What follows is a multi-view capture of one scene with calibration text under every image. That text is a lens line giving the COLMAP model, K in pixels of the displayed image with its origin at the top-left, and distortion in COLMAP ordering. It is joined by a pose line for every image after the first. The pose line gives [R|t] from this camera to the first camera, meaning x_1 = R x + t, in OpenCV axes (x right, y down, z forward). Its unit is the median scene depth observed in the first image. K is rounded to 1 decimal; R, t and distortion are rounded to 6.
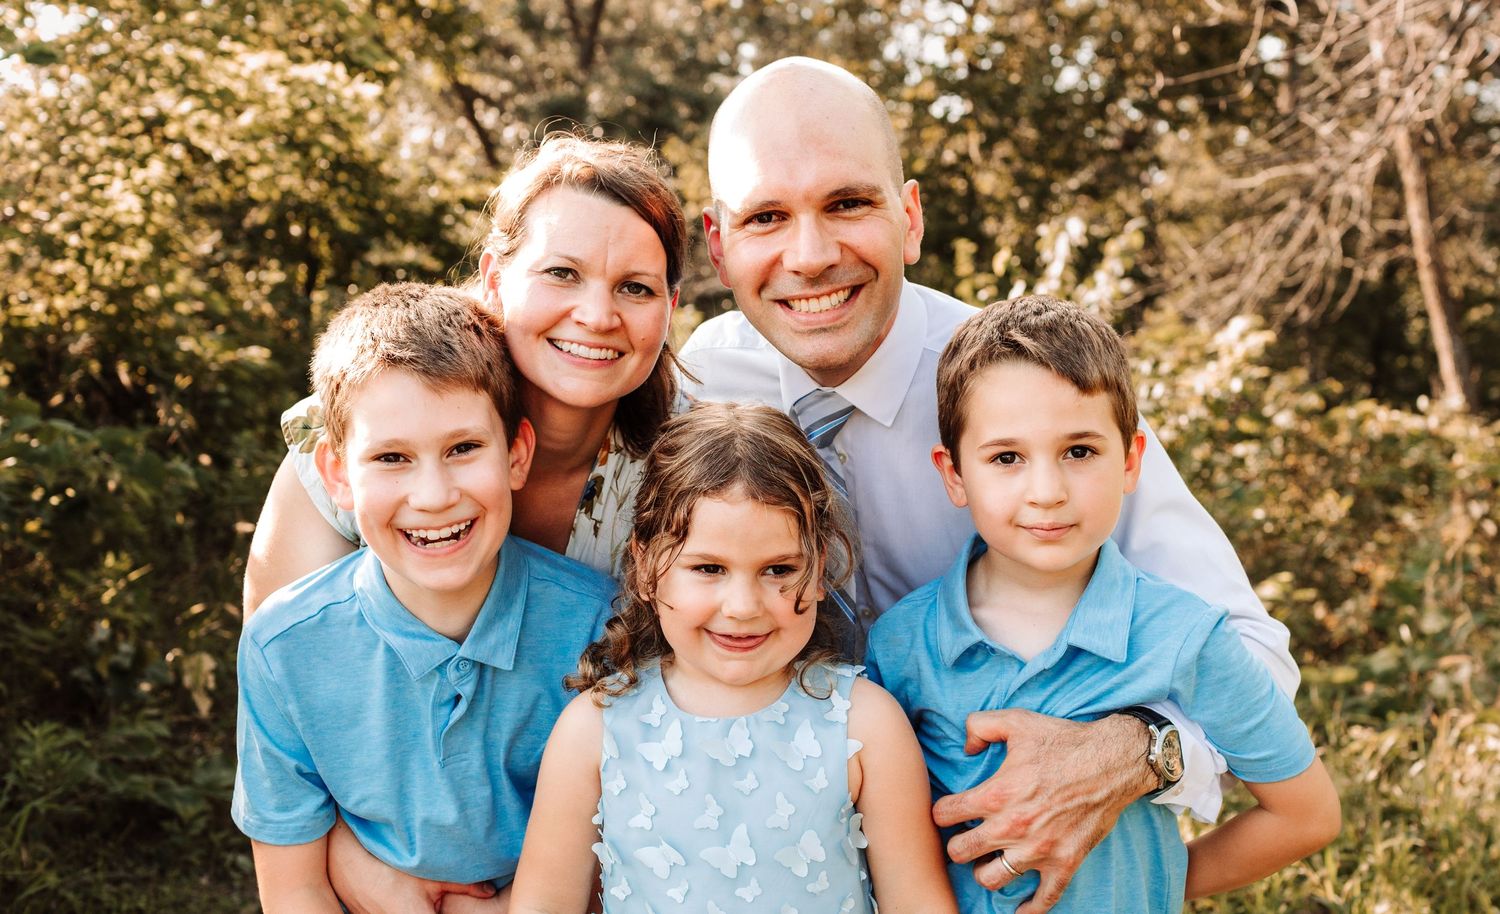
lens RADIAL K [[1599.6, 0, 750.0], [0, 1599.6, 460.0], [0, 0, 1]] dist [-0.008862, 0.000000]
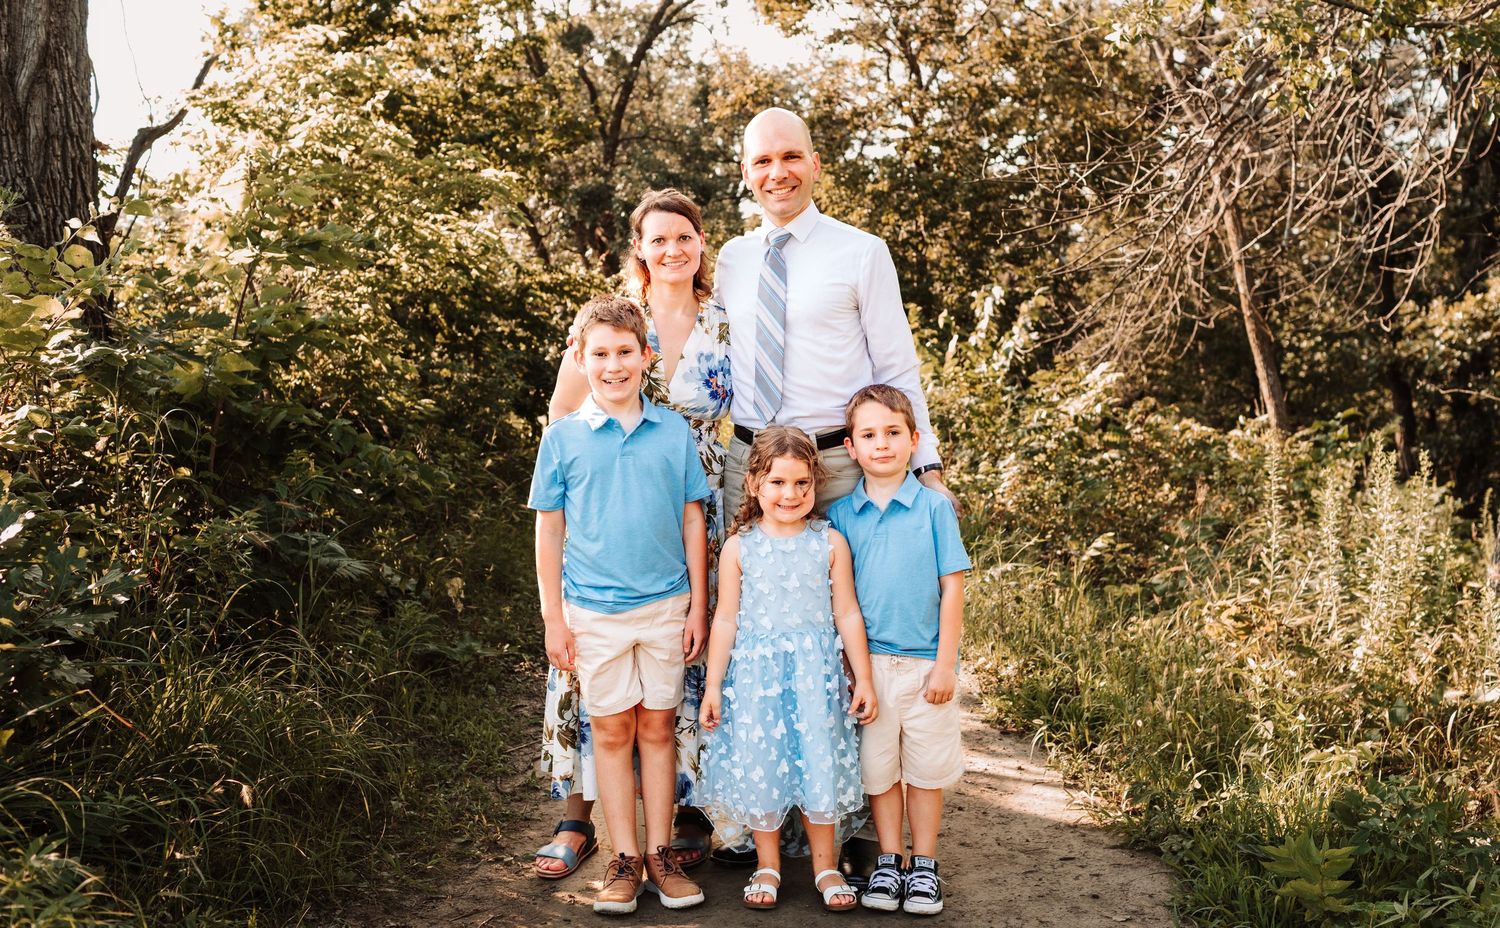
lens RADIAL K [[1558.7, 0, 748.8], [0, 1558.7, 462.7], [0, 0, 1]] dist [0.002035, 0.000000]
pose [[0.999768, -0.019754, 0.008628, -0.017341], [0.019886, 0.999682, -0.015523, 0.012689], [-0.008319, 0.015690, 0.999842, -0.314031]]
